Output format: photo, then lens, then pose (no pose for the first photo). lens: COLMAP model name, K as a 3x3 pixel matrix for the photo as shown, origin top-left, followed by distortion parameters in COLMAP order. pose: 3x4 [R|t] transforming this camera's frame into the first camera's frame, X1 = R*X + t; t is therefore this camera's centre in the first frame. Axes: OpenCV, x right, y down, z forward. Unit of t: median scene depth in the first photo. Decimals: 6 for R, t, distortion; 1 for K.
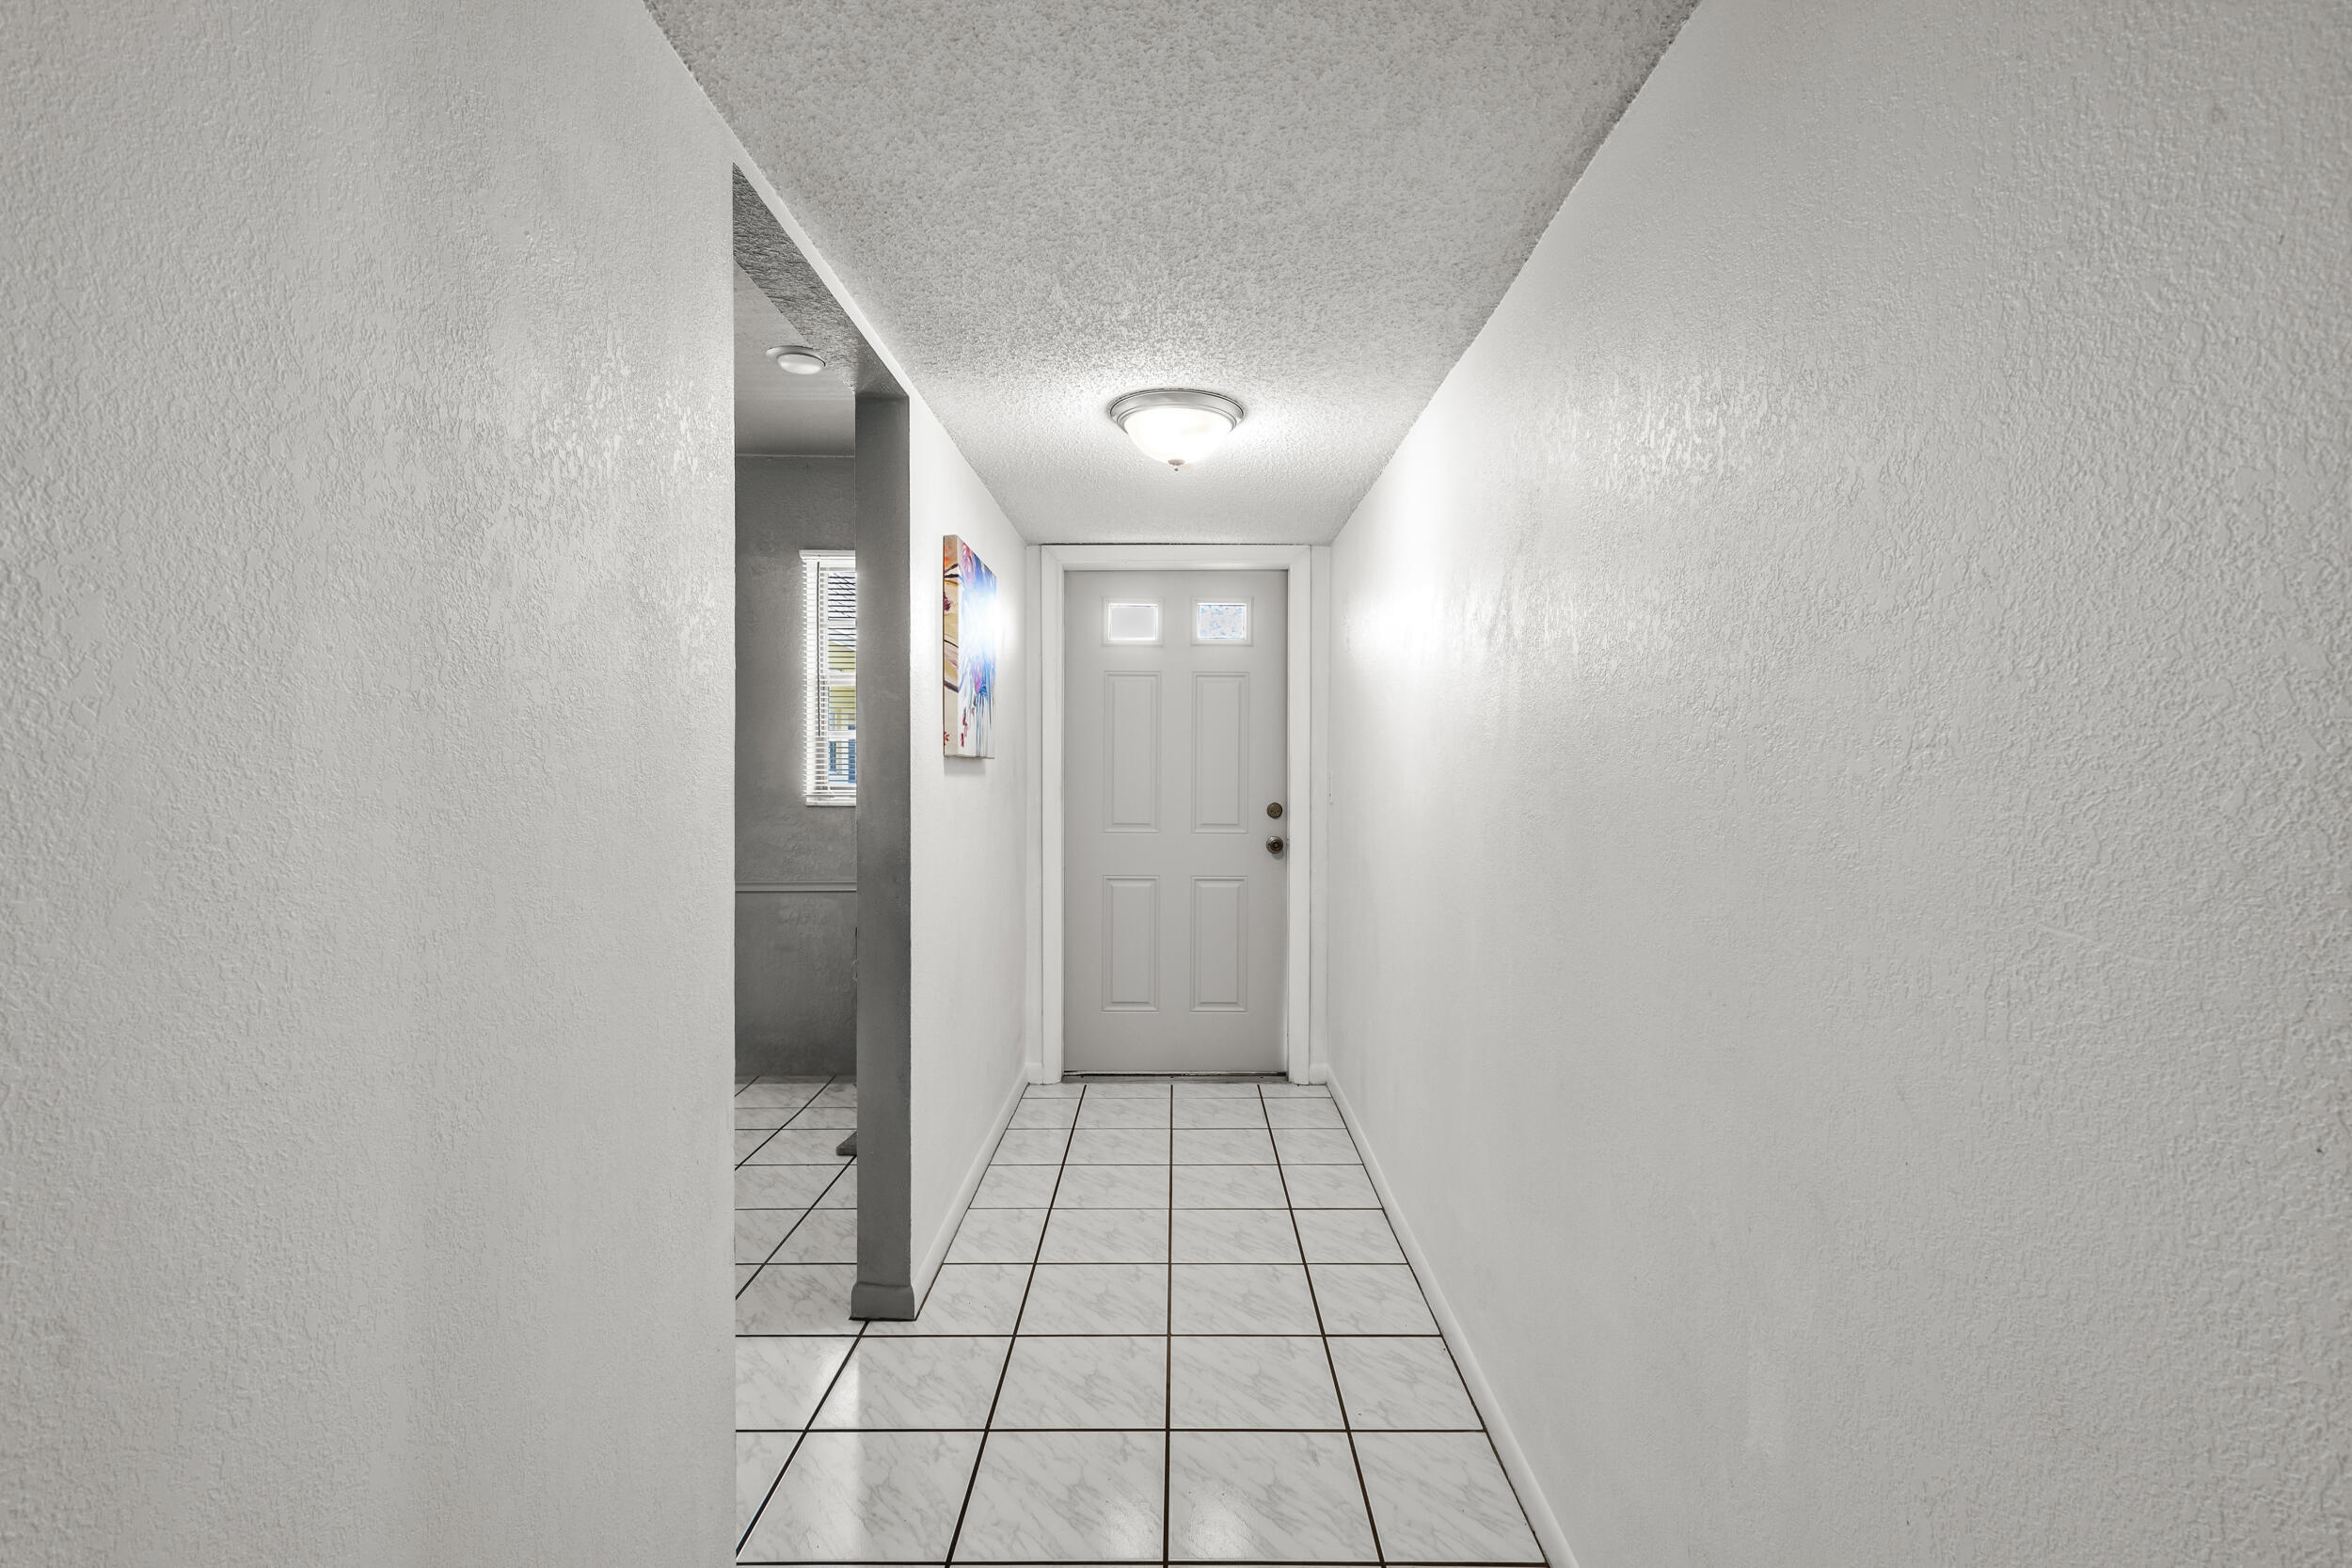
lens RADIAL K [[1095.0, 0, 1188.3], [0, 1095.0, 777.1], [0, 0, 1]] dist [0.016551, 0.000637]
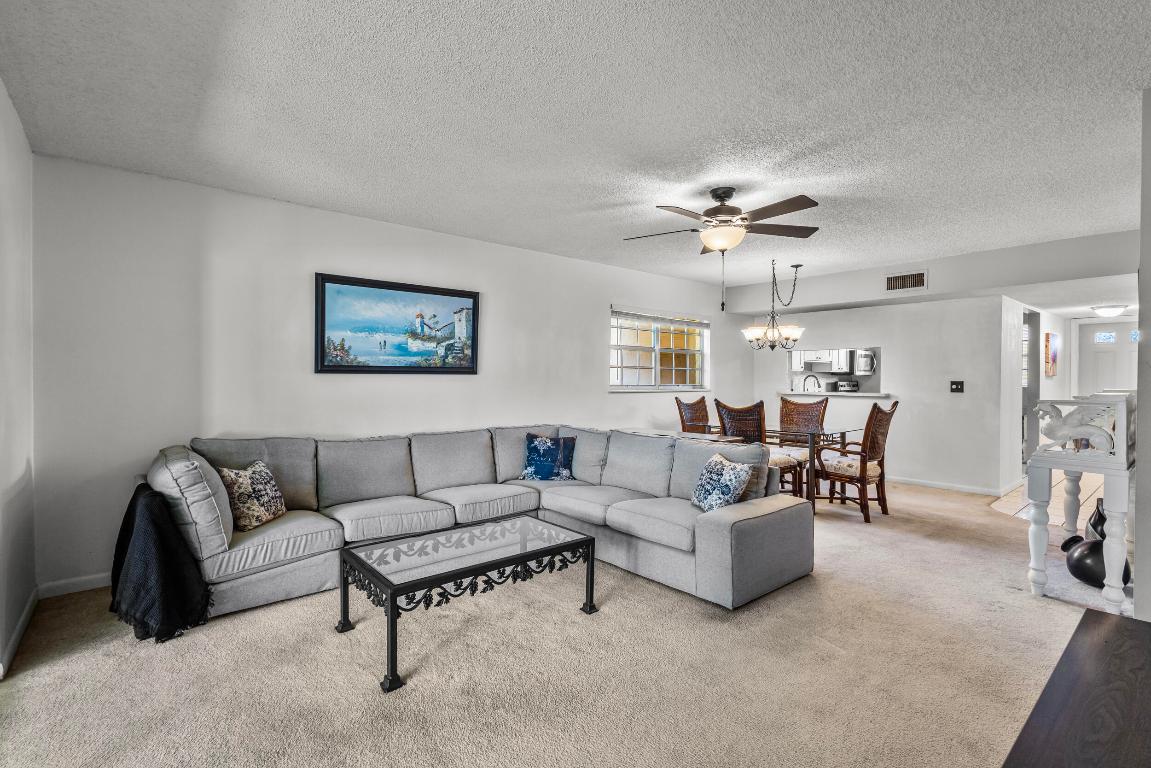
lens RADIAL K [[535.9, 0, 581.5], [0, 535.9, 380.6], [0, 0, 1]] dist [0.016551, 0.000637]
pose [[0.650811, 0.004141, -0.759228, 0.268077], [-0.003615, 0.999991, 0.002356, 0.005856], [0.759231, 0.001211, 0.650820, -2.104337]]
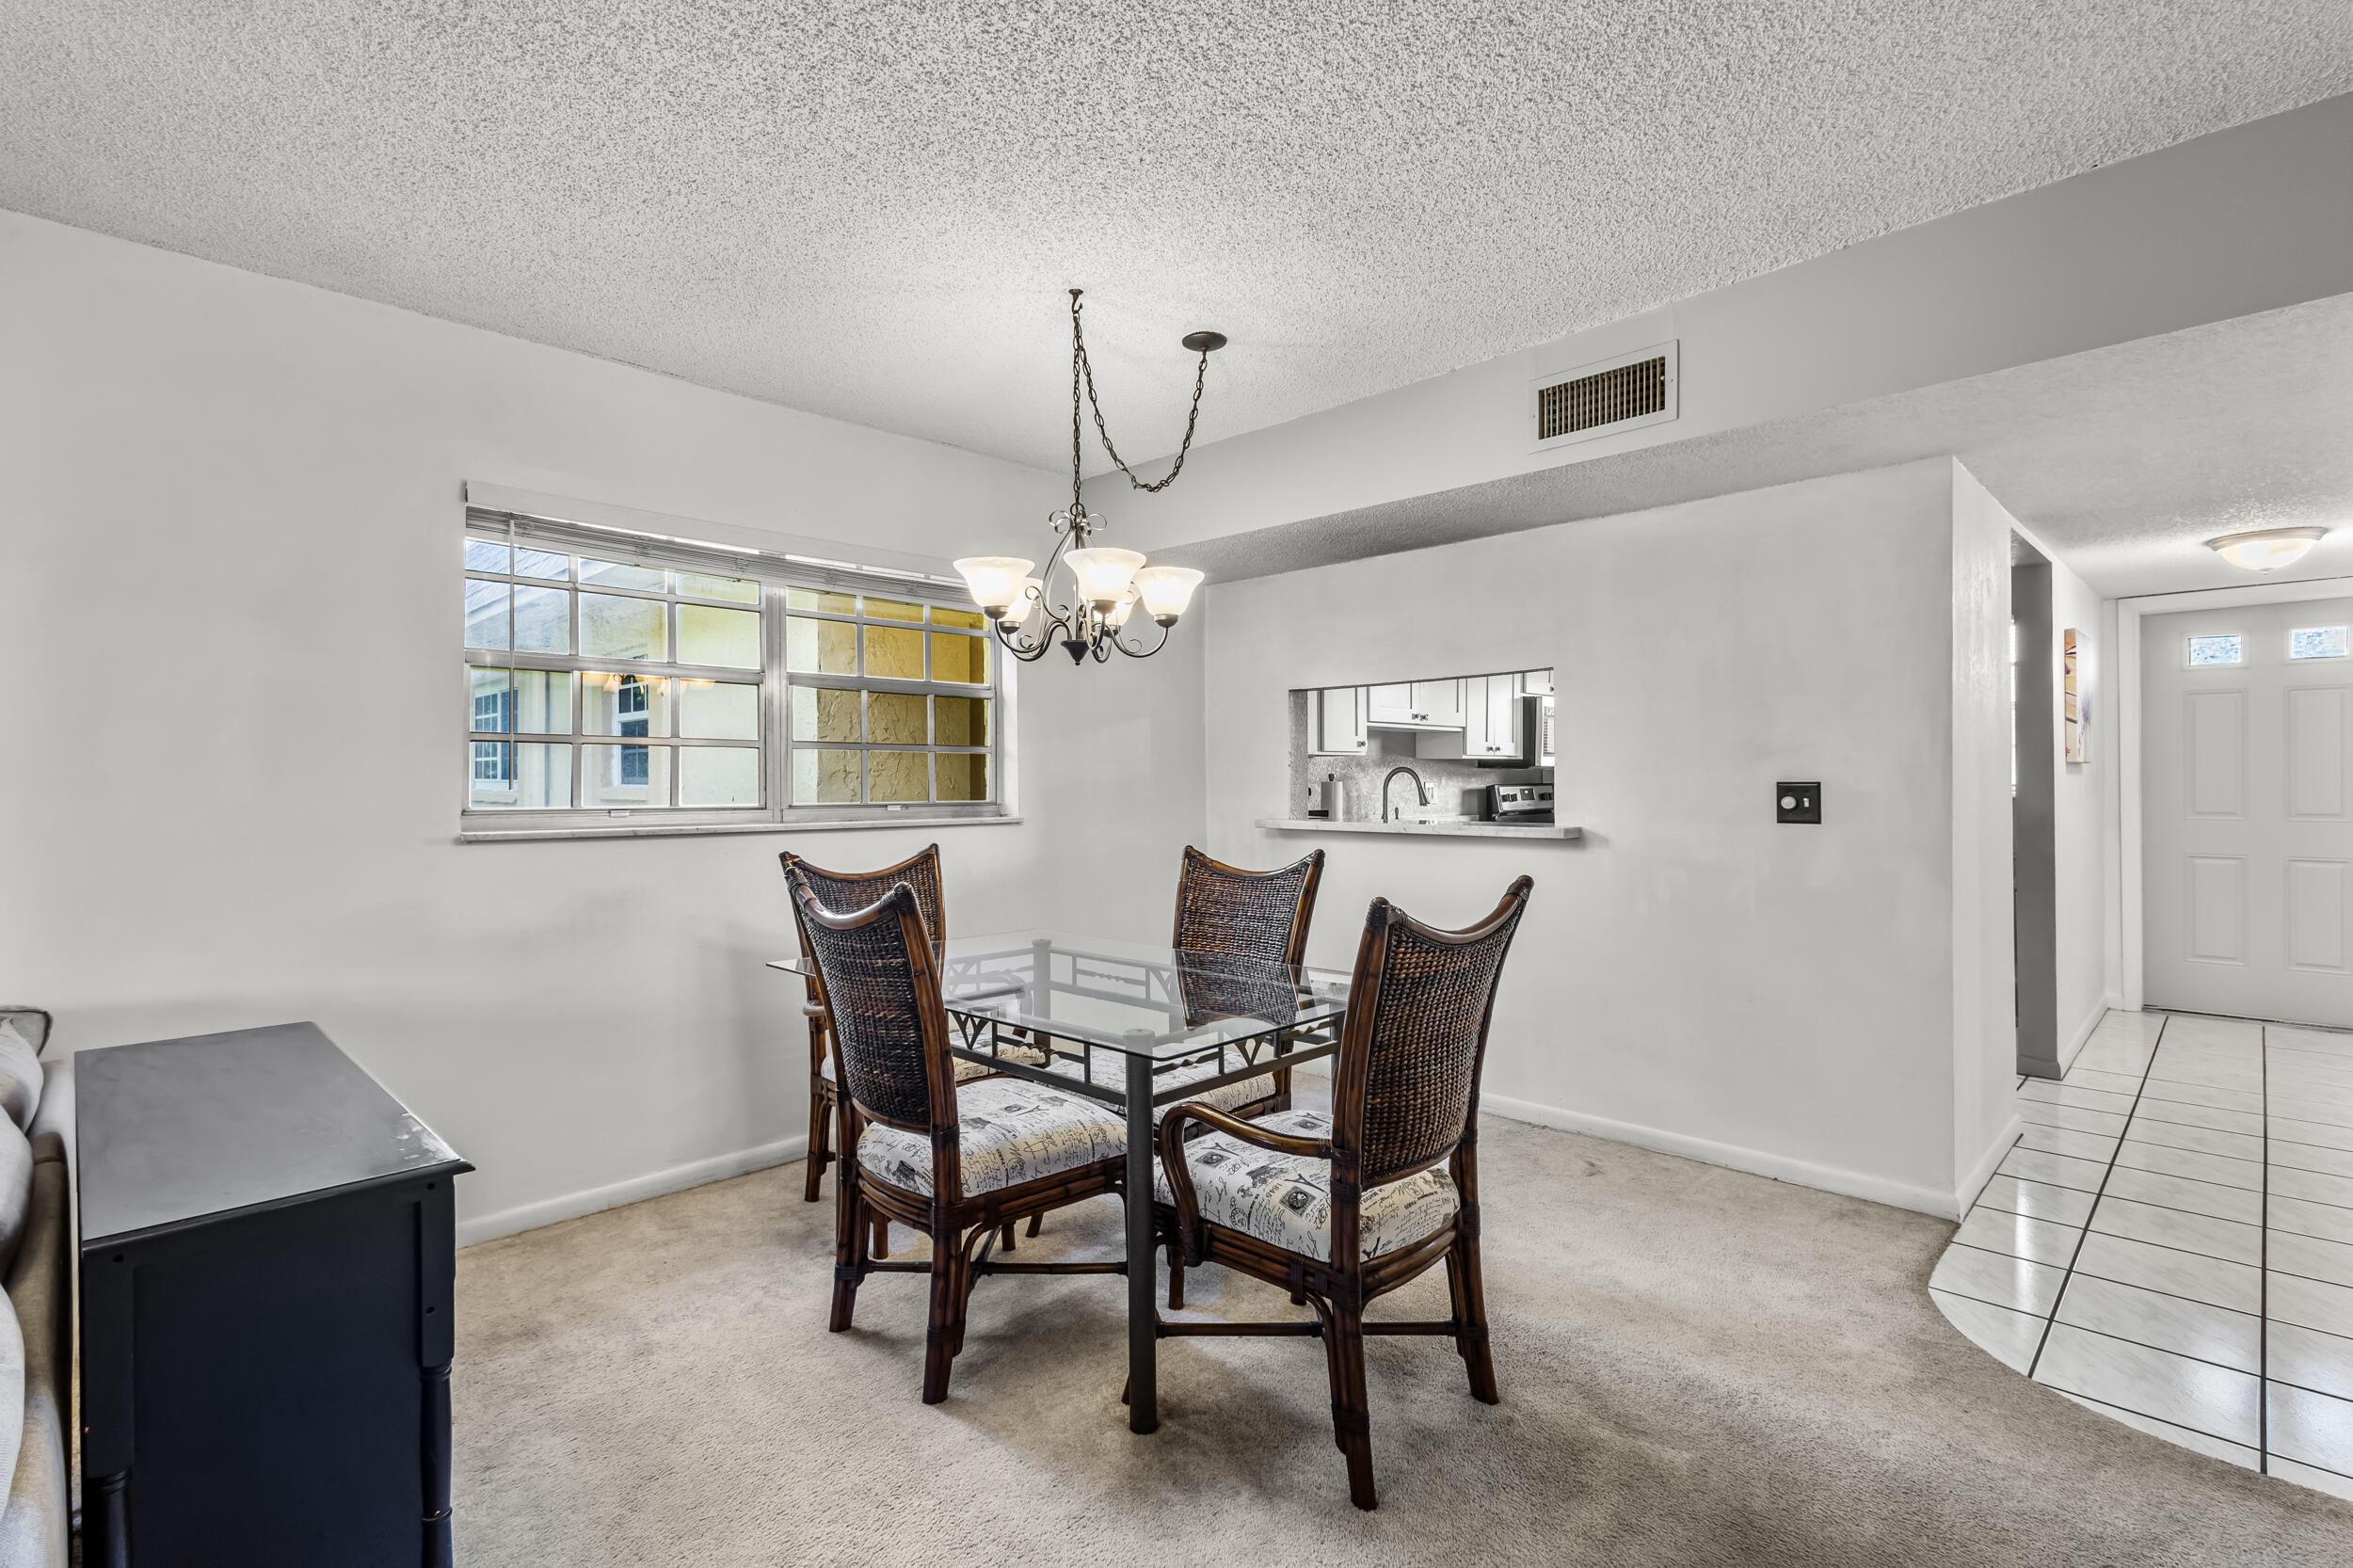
lens RADIAL K [[1095.5, 0, 1188.8], [0, 1095.5, 777.1], [0, 0, 1]] dist [0.016551, 0.000637]
pose [[0.712240, -0.008163, -0.701889, 0.006621], [0.005792, 0.999967, -0.005752, 0.004740], [0.701913, 0.000031, 0.712263, -1.011099]]
